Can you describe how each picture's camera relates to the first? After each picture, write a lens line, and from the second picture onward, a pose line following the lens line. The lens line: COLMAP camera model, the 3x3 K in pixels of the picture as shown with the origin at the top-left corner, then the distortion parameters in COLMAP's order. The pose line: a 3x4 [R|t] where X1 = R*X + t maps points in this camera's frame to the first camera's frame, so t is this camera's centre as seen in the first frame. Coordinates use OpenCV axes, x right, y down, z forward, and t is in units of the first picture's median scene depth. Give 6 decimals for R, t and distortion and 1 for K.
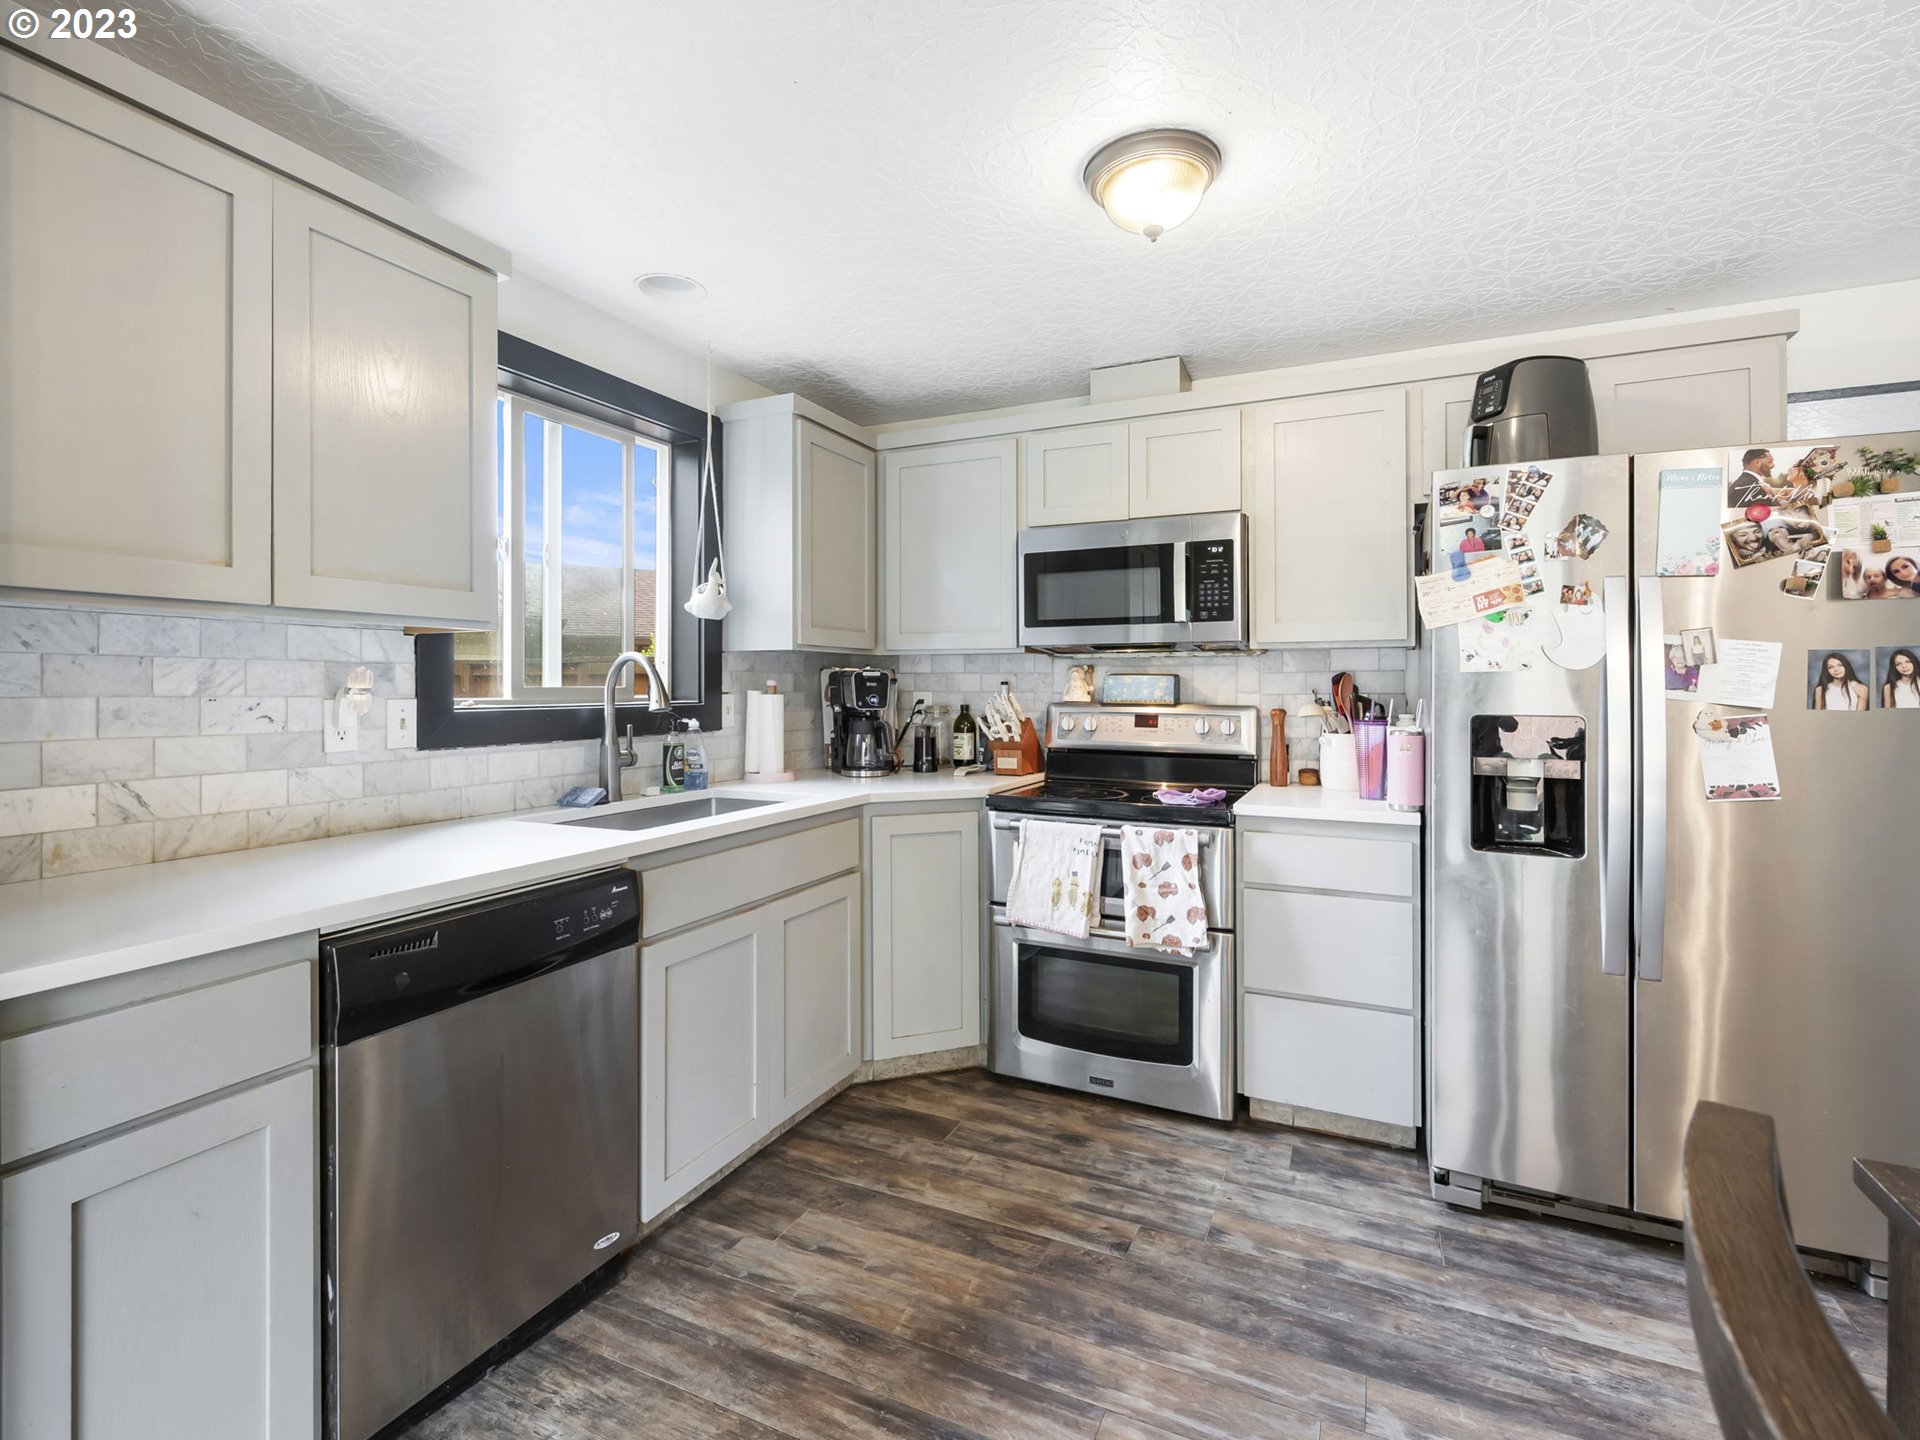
lens RADIAL K [[890.5, 0, 956.6], [0, 890.5, 686.4], [0, 0, 1]] dist [0.001392, -0.000924]
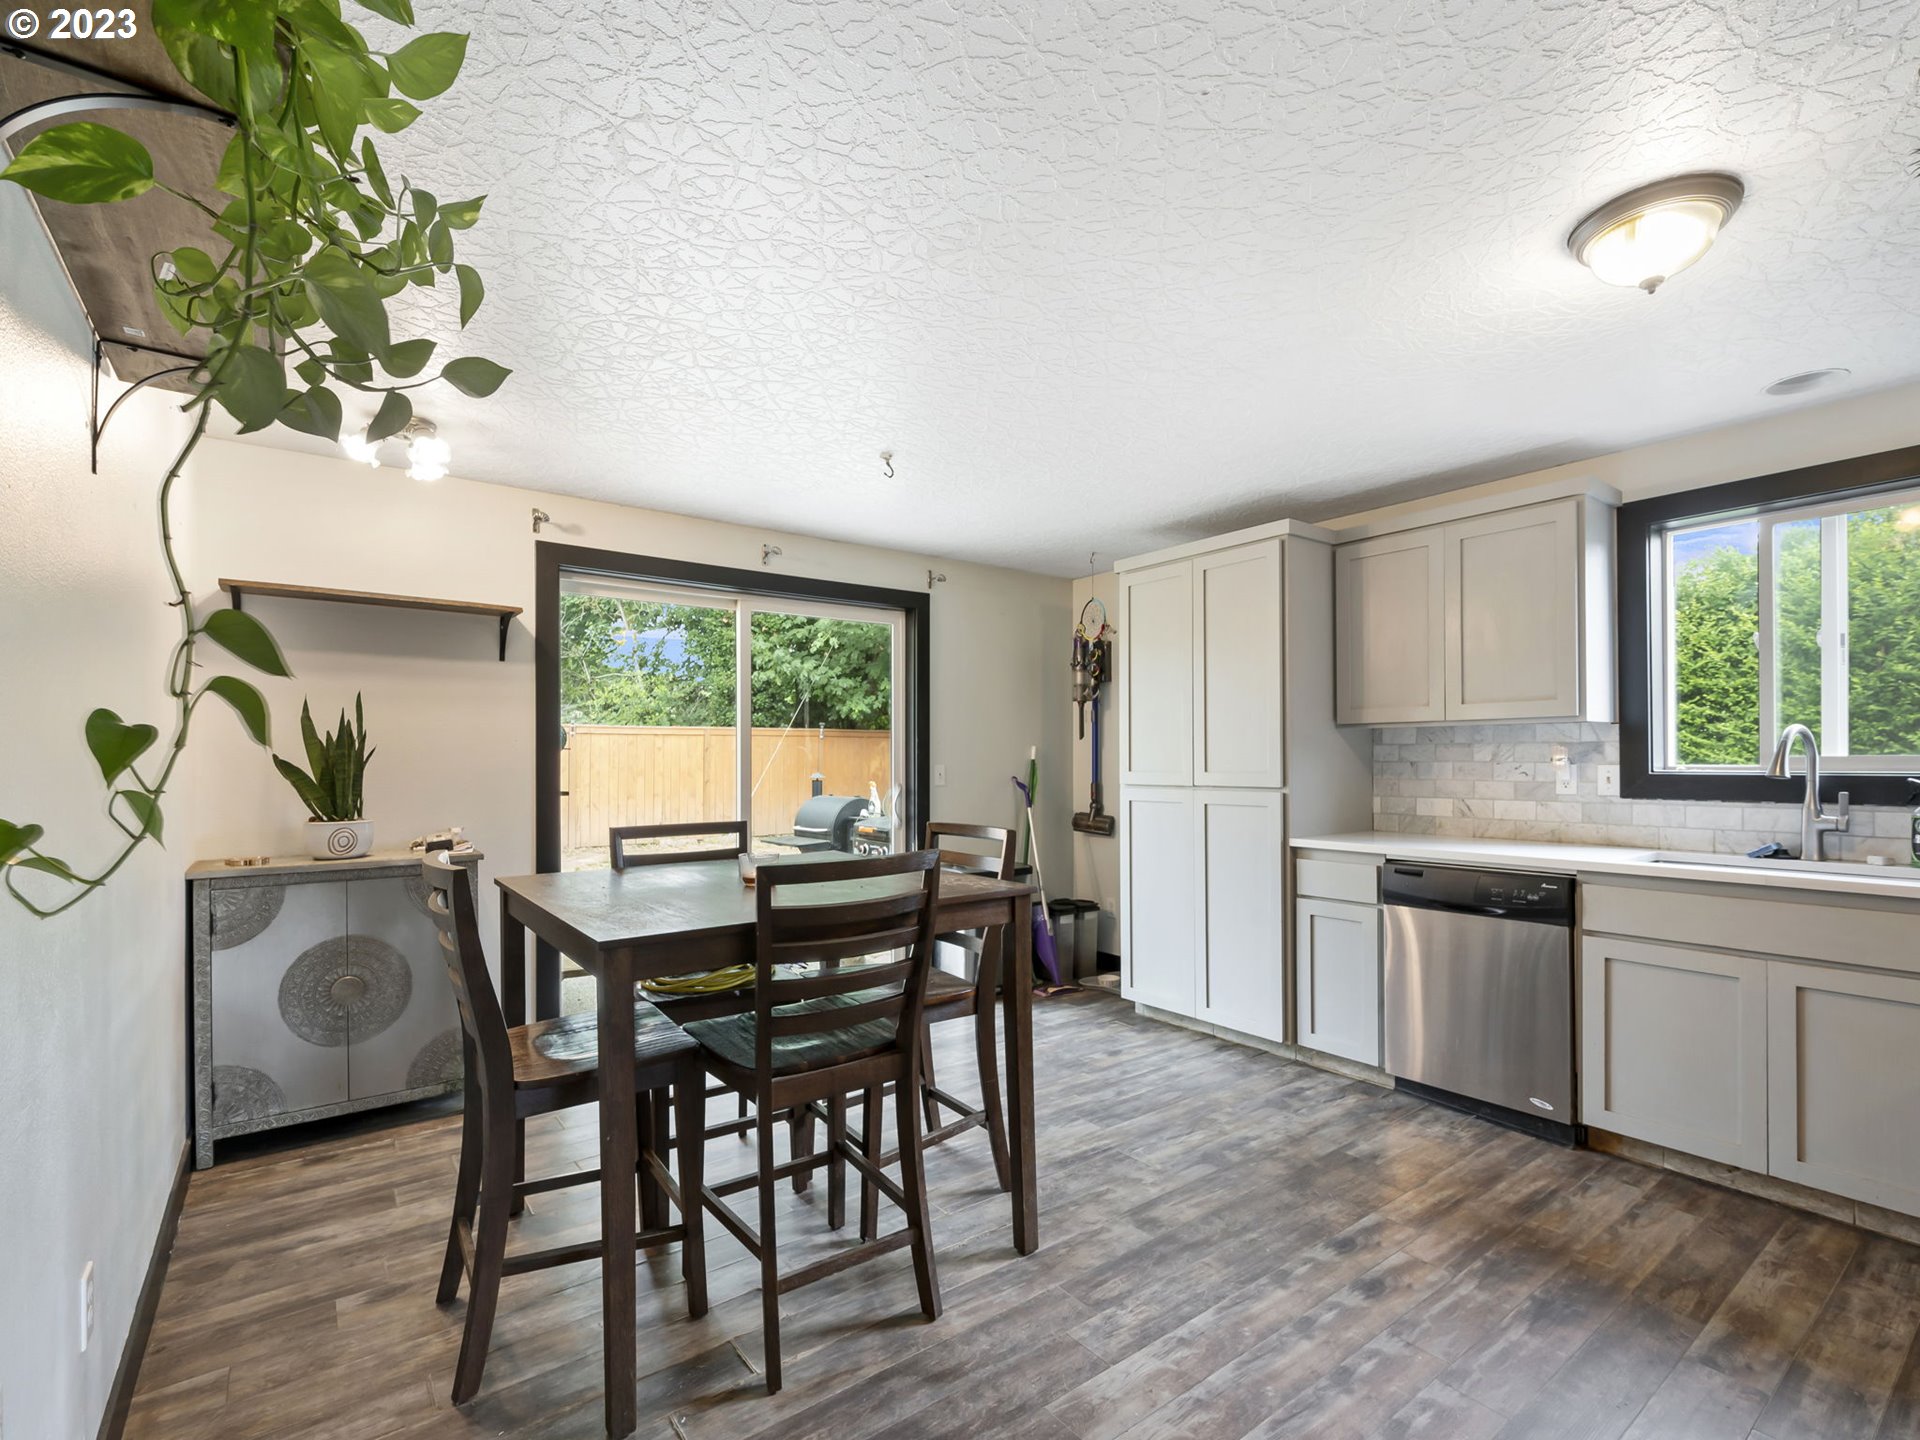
lens RADIAL K [[887.4, 0, 957.2], [0, 887.4, 757.0], [0, 0, 1]] dist [0.000234, -0.000099]
pose [[-0.467760, -0.000725, -0.883855, 1.215597], [0.004111, 0.999987, -0.002996, 0.000691], [0.883846, -0.005035, -0.467750, 0.664097]]
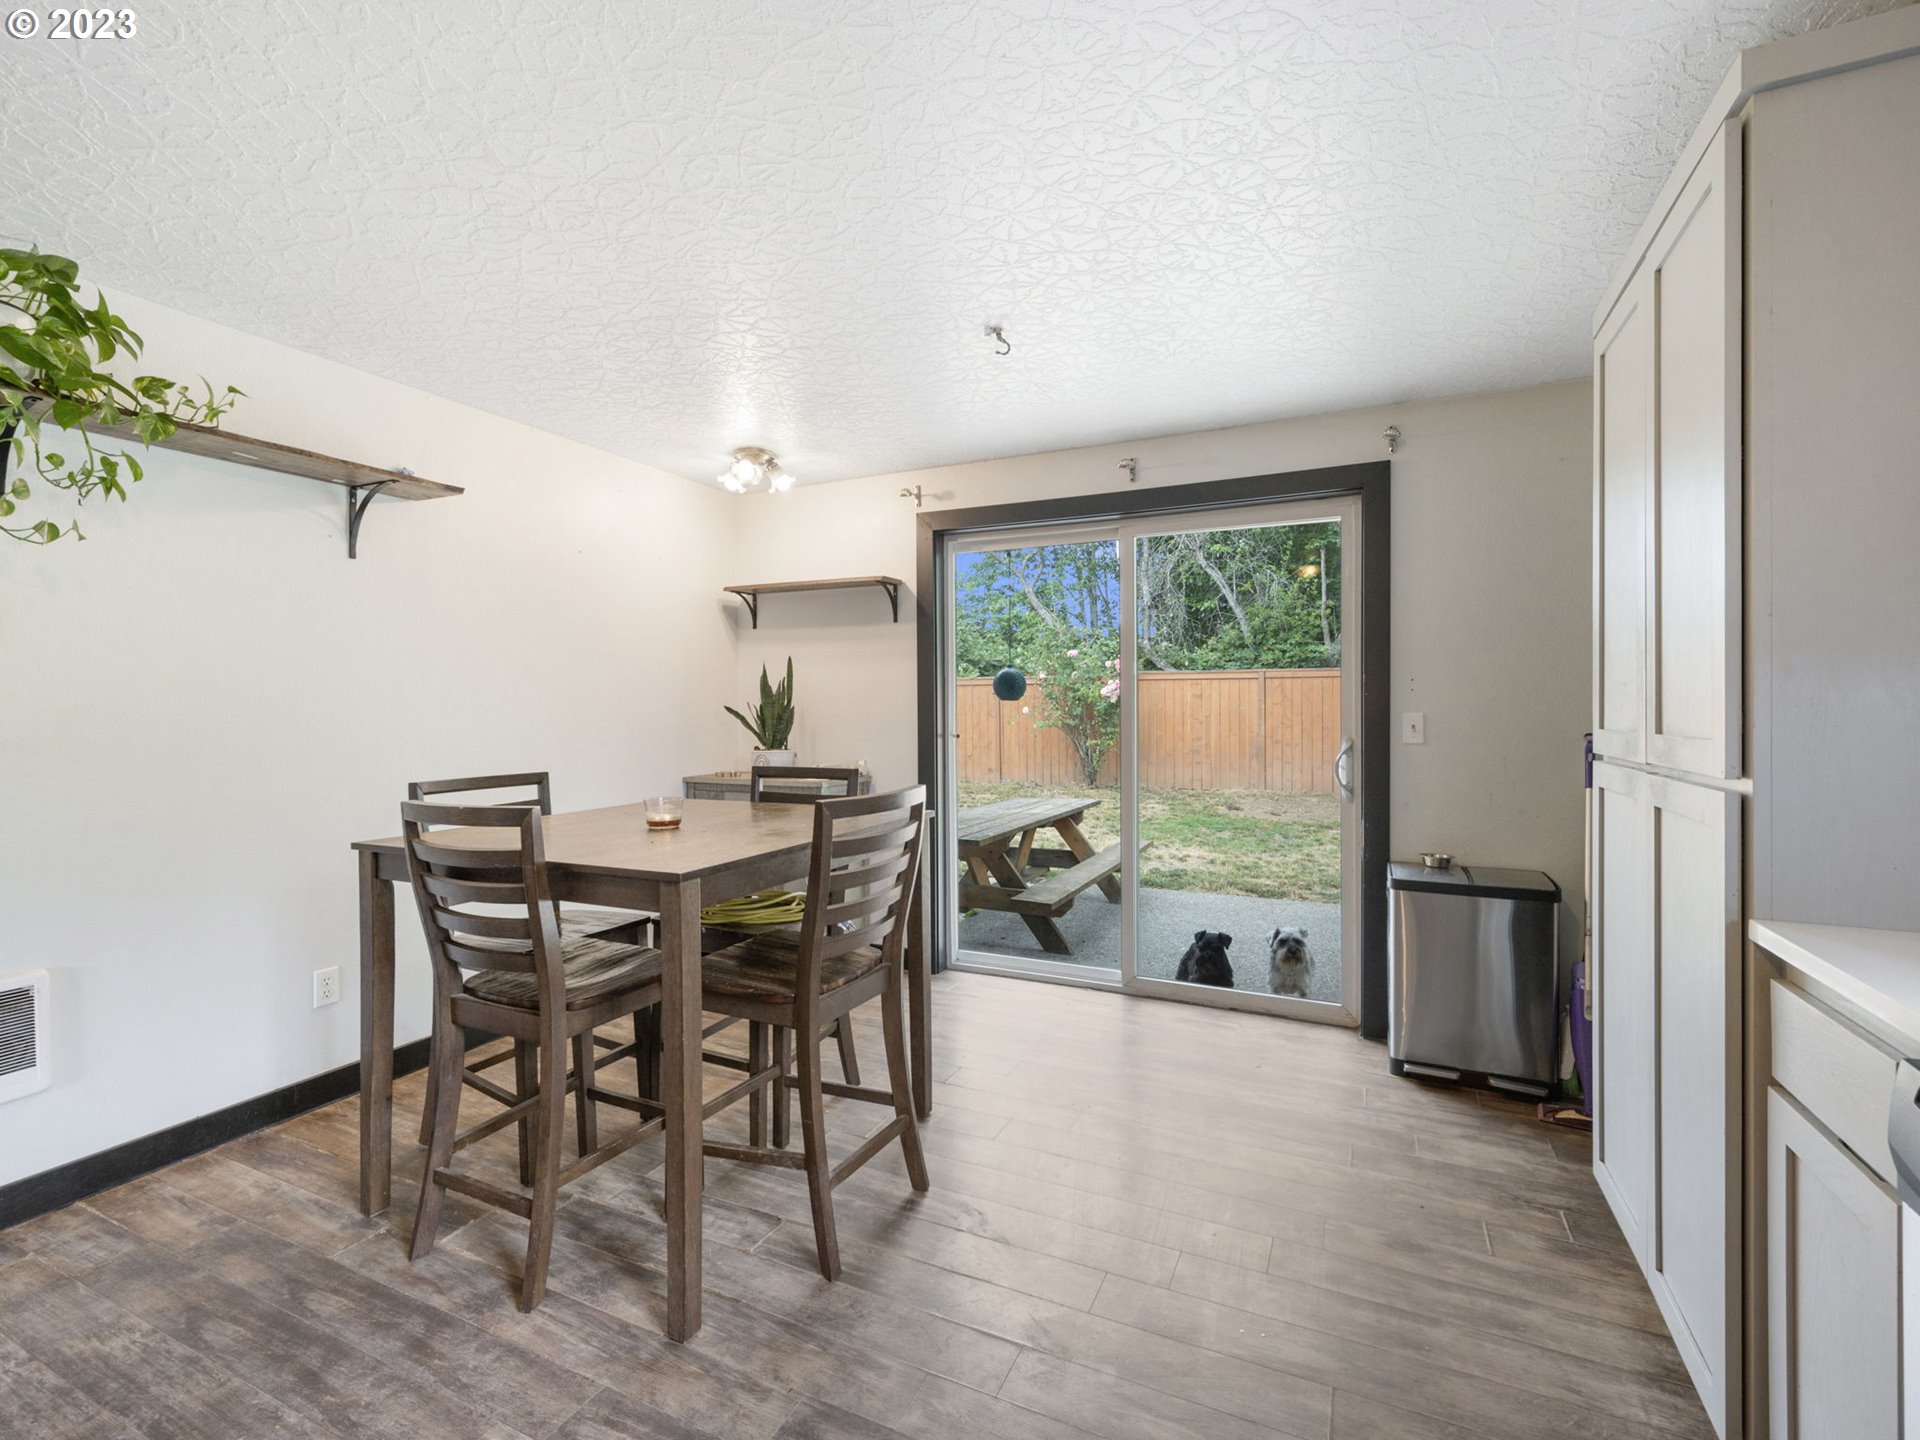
lens RADIAL K [[852.2, 0, 962.8], [0, 852.2, 714.8], [0, 0, 1]] dist [0.000719, -0.000016]
pose [[-0.999984, 0.005629, 0.000816, 0.040491], [0.005636, 0.999935, 0.009894, -0.001079], [-0.000760, 0.009898, -0.999951, 1.012054]]
